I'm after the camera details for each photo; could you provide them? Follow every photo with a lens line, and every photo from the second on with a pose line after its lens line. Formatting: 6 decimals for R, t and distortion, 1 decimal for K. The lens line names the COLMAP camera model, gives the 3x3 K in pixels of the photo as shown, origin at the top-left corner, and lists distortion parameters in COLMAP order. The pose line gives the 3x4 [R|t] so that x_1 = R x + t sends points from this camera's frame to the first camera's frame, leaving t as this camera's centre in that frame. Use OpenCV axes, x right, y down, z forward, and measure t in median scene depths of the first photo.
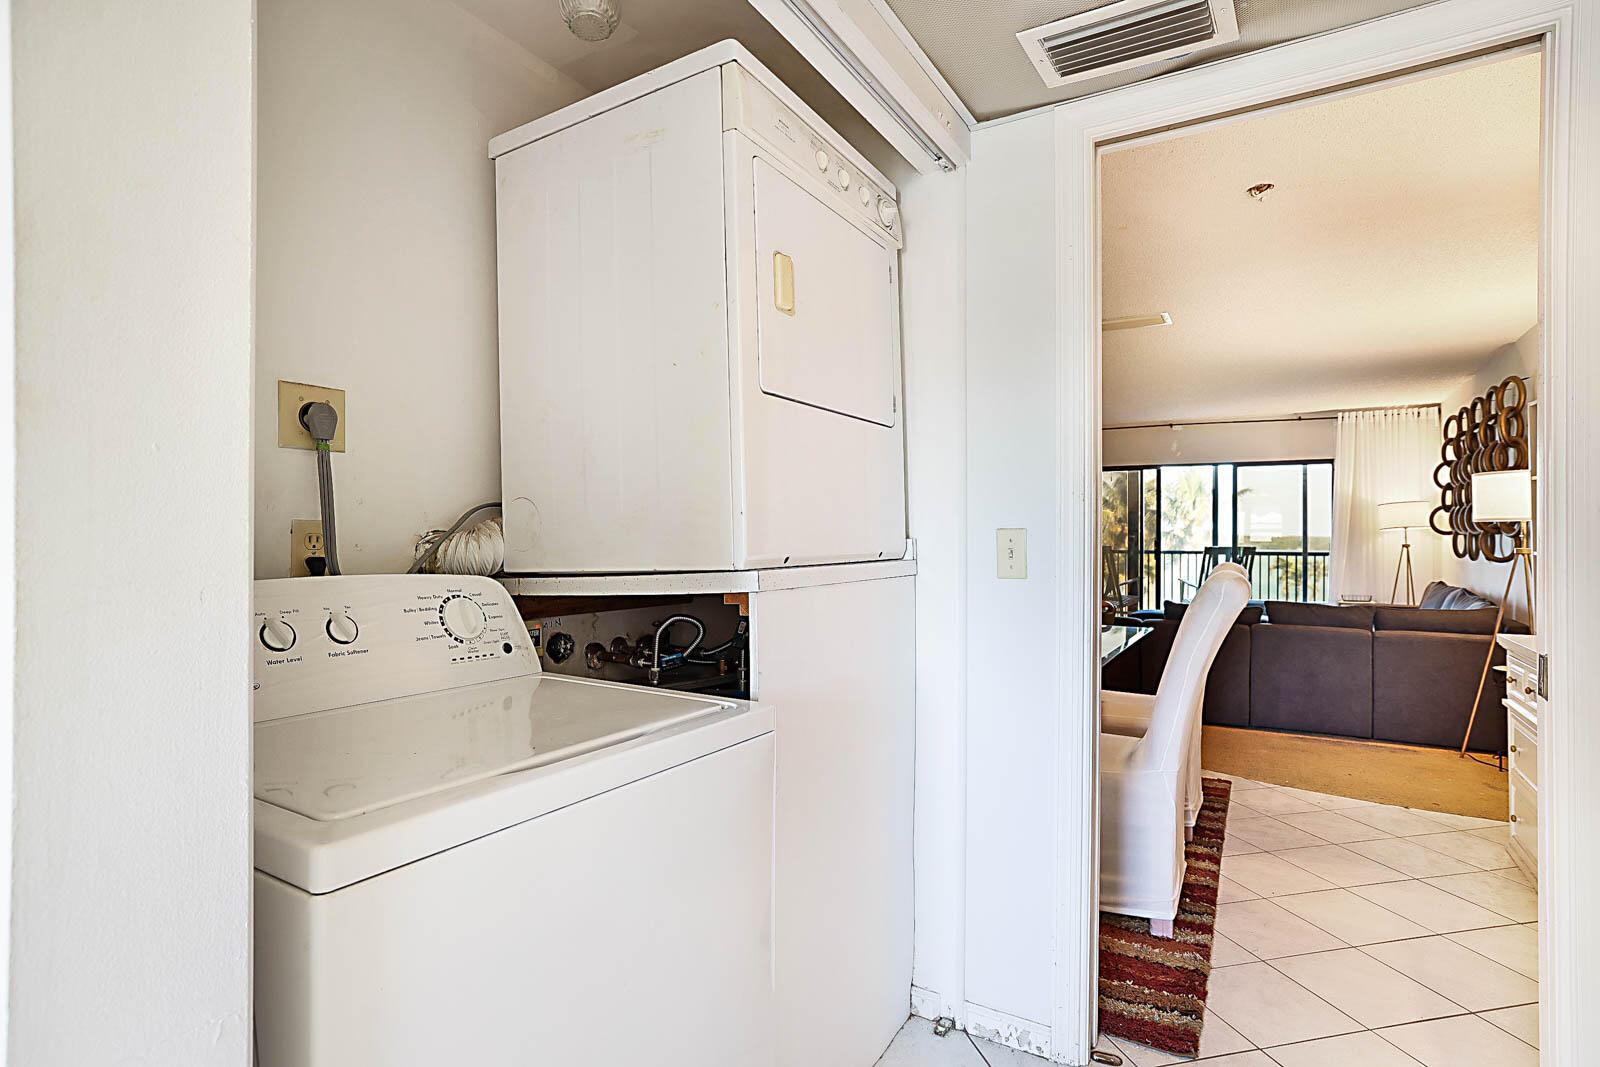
lens RADIAL K [[798.8, 0, 800.0], [0, 798.8, 533.5], [0, 0, 1]] dist [0.001345, 0.000045]
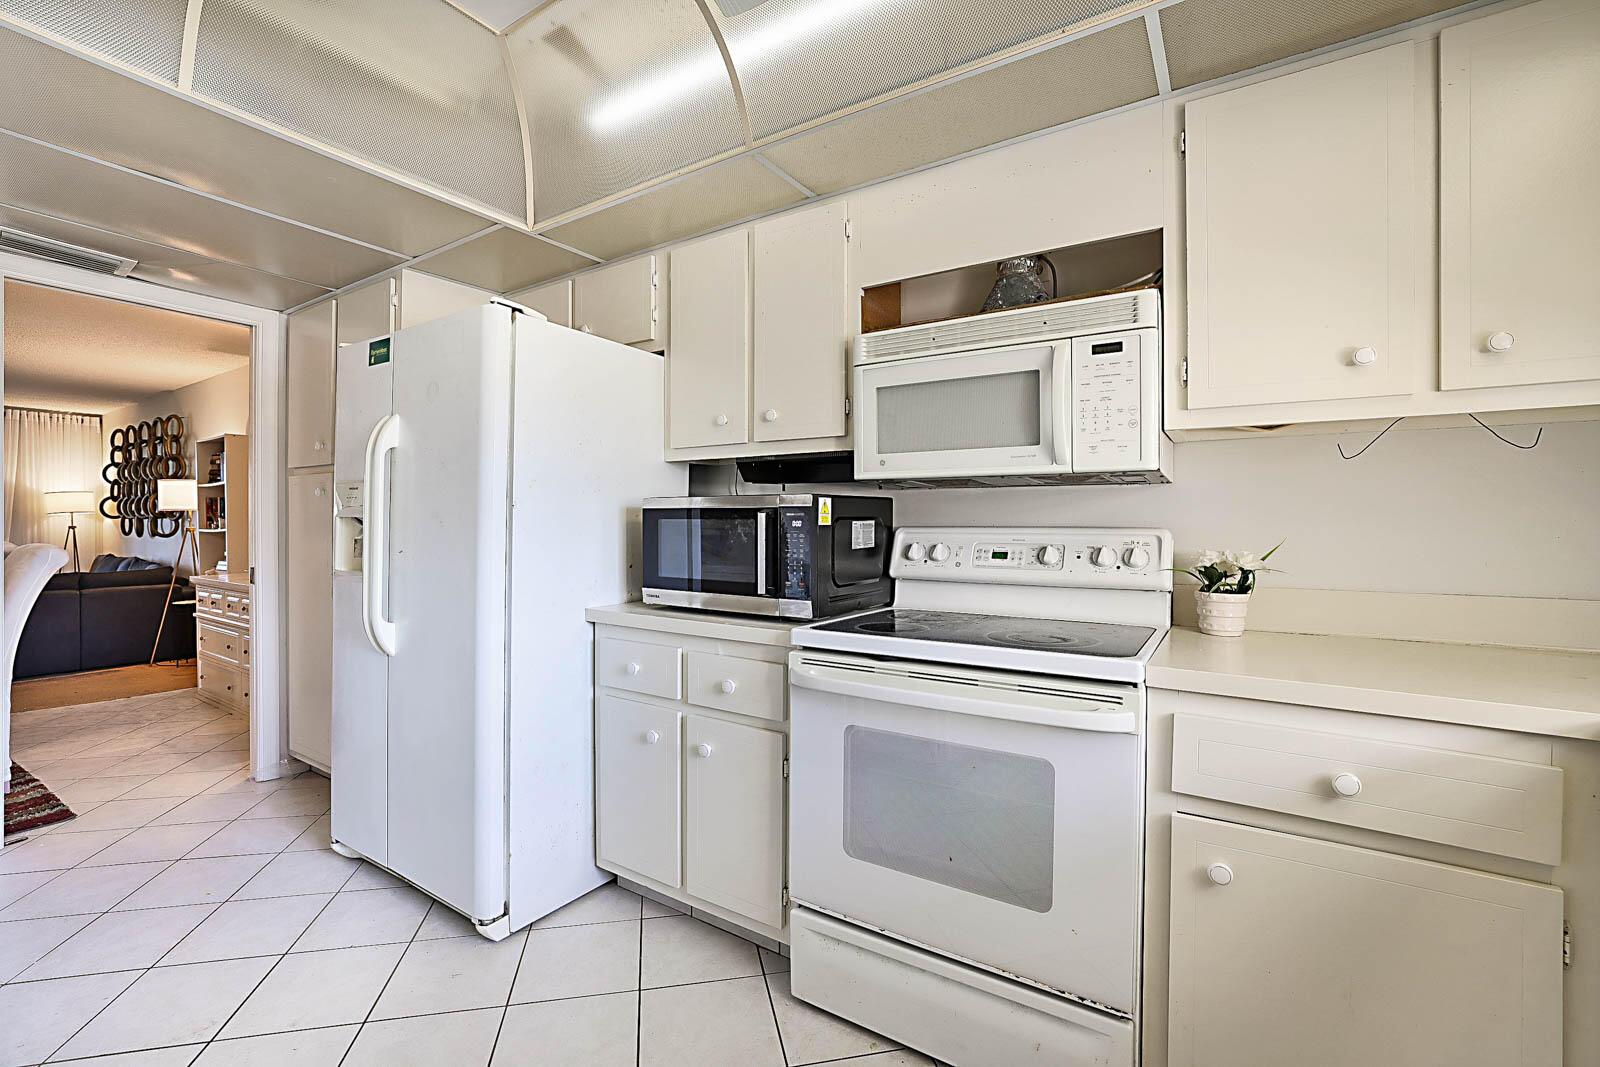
lens RADIAL K [[701.2, 0, 801.2], [0, 701.2, 510.7], [0, 0, 1]] dist [-0.051781, 0.021934]
pose [[0.046842, 0.007552, 0.998874, -0.265818], [-0.002408, 0.999969, -0.007447, -0.005579], [-0.998899, -0.002057, 0.046859, -0.192839]]
